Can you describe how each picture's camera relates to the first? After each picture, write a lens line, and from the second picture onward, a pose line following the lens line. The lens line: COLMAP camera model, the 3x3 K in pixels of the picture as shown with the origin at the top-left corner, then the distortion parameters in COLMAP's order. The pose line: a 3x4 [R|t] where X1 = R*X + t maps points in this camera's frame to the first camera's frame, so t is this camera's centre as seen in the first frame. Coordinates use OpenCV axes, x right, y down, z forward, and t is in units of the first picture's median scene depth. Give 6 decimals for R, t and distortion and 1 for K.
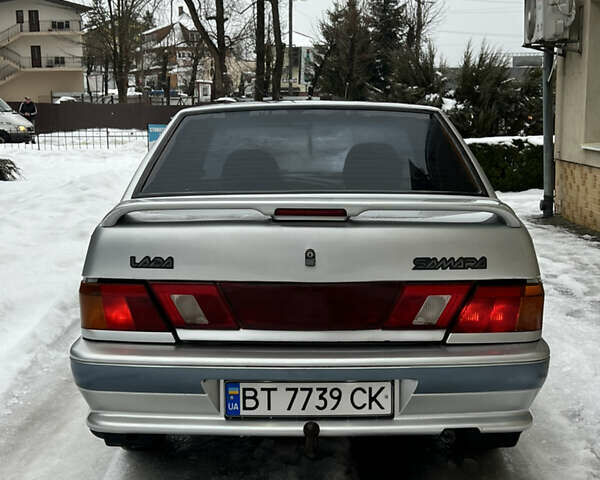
lens RADIAL K [[947.0, 0, 300.0], [0, 947.0, 240.0], [0, 0, 1]] dist [-0.007847, 0.844750]
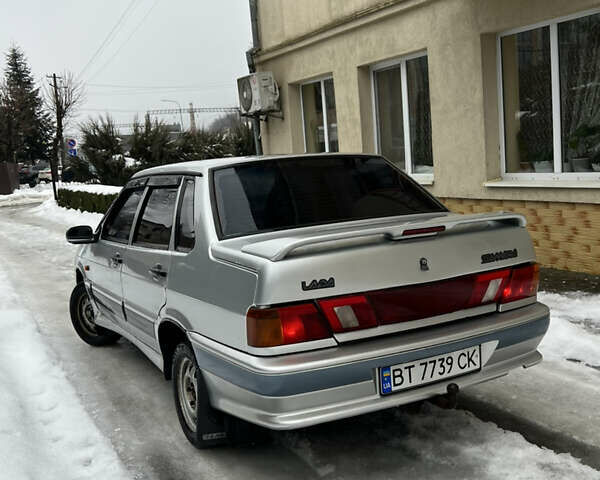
lens RADIAL K [[696.9, 0, 300.0], [0, 696.9, 240.0], [0, 0, 1]] dist [-0.010849, -0.000966]
pose [[0.887591, -0.111263, 0.446994, -0.580816], [0.124095, 0.992270, 0.000576, -0.037604], [-0.443602, 0.054959, 0.894537, 0.188479]]
